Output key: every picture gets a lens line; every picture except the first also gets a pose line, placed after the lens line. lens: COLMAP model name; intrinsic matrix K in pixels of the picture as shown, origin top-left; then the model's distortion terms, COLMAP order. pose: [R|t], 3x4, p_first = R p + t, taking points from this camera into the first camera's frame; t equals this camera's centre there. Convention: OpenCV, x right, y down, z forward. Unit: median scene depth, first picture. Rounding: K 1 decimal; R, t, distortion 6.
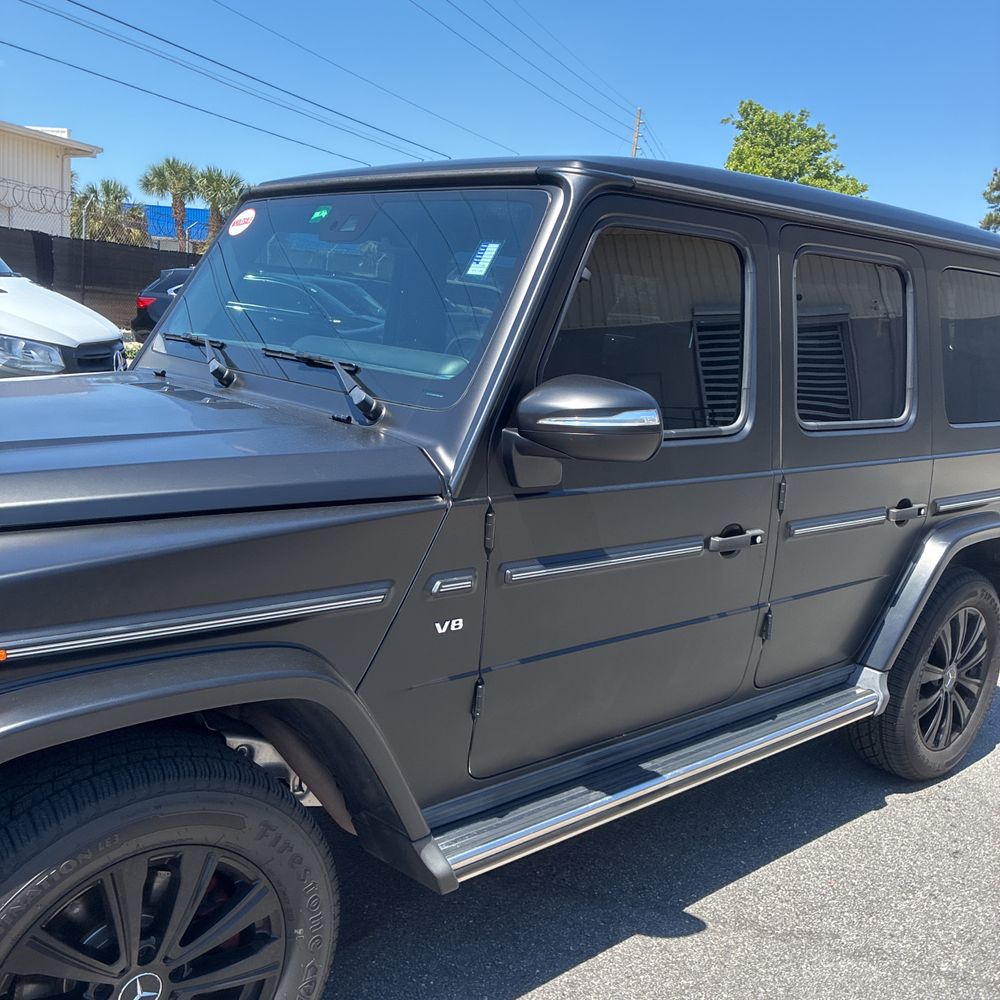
lens RADIAL K [[1020.9, 0, 512.3], [0, 1020.9, 499.5], [0, 0, 1]] dist [0.015235, 0.009205]
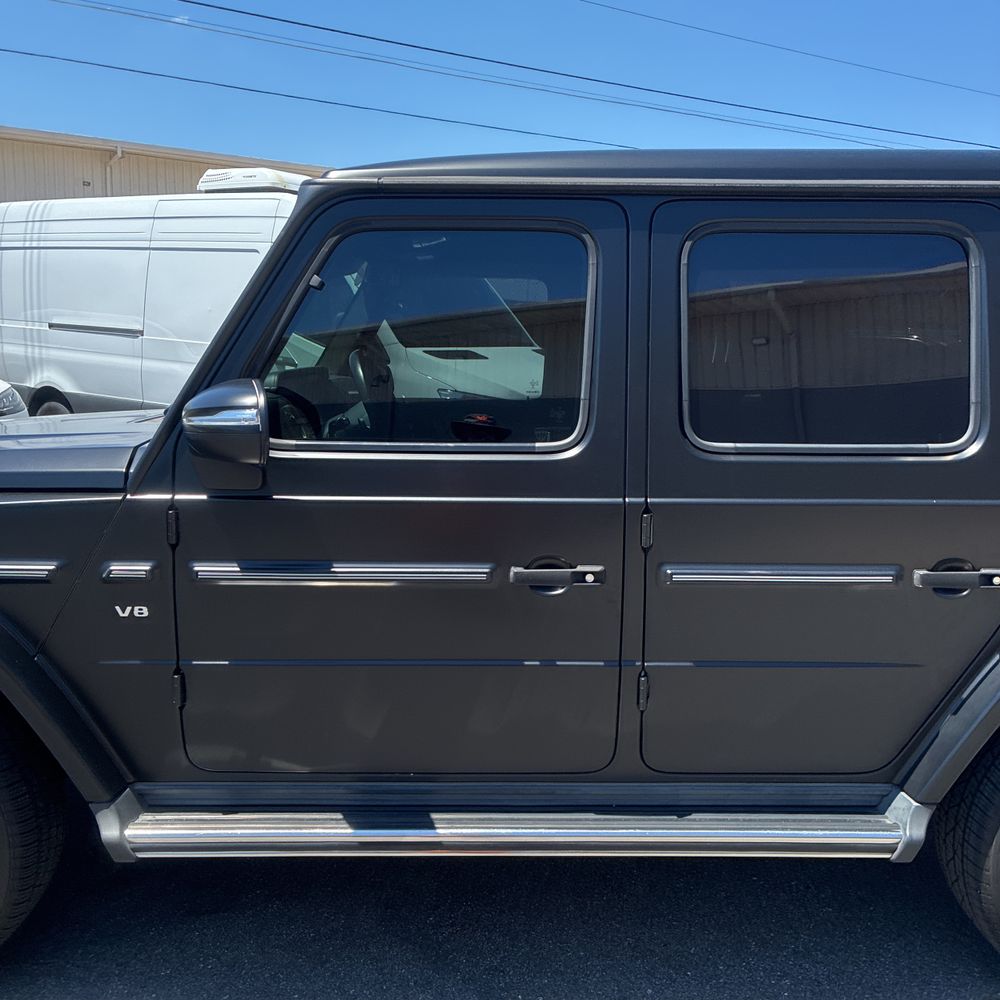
lens RADIAL K [[1020.9, 0, 512.3], [0, 1020.9, 499.5], [0, 0, 1]] dist [0.015235, 0.009205]
pose [[0.763100, 0.035036, -0.645330, 0.592458], [-0.078547, 0.996155, -0.038798, 0.009662], [0.641490, 0.080296, 0.762918, 0.261551]]
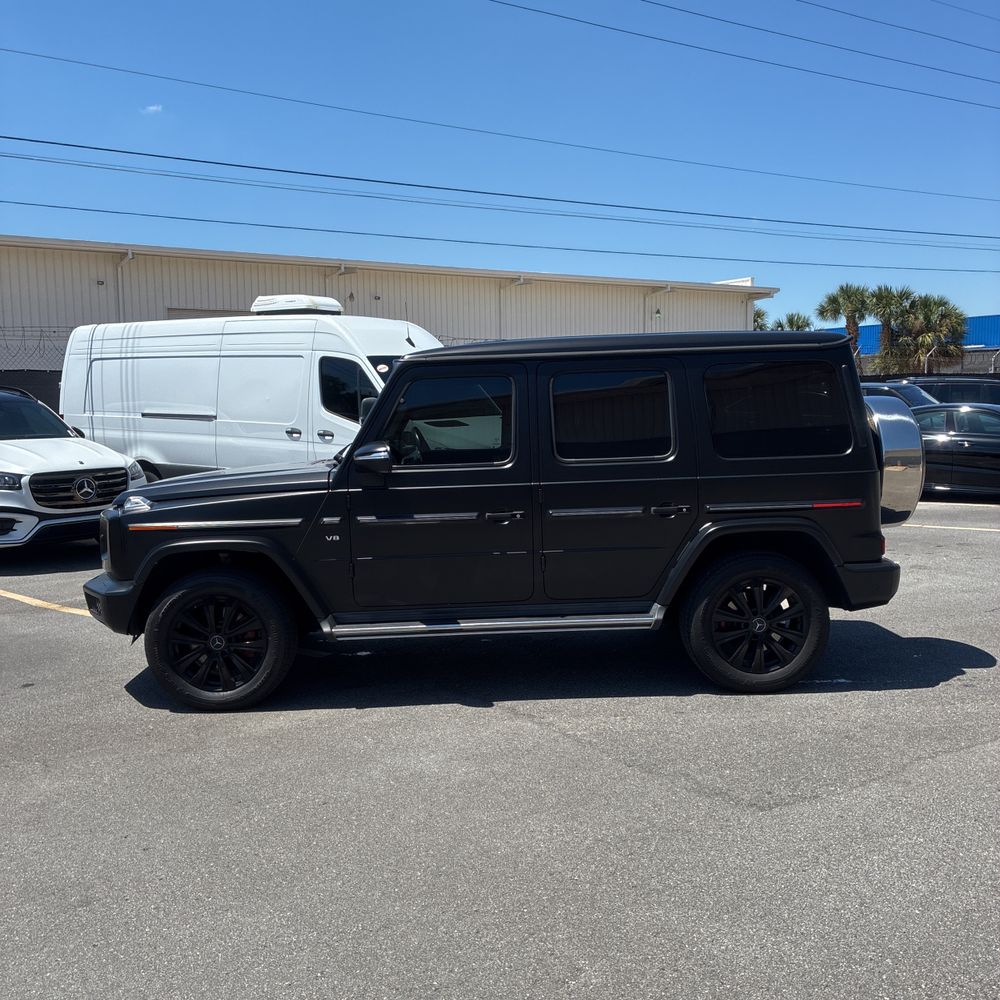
lens RADIAL K [[999.2, 0, 499.7], [0, 999.2, 517.8], [0, 0, 1]] dist [0.062322, 0.001934]
pose [[0.765964, -0.025565, -0.642375, 1.221949], [-0.033594, 0.996252, -0.079705, 0.165745], [0.642006, 0.082631, 0.762234, -0.448024]]
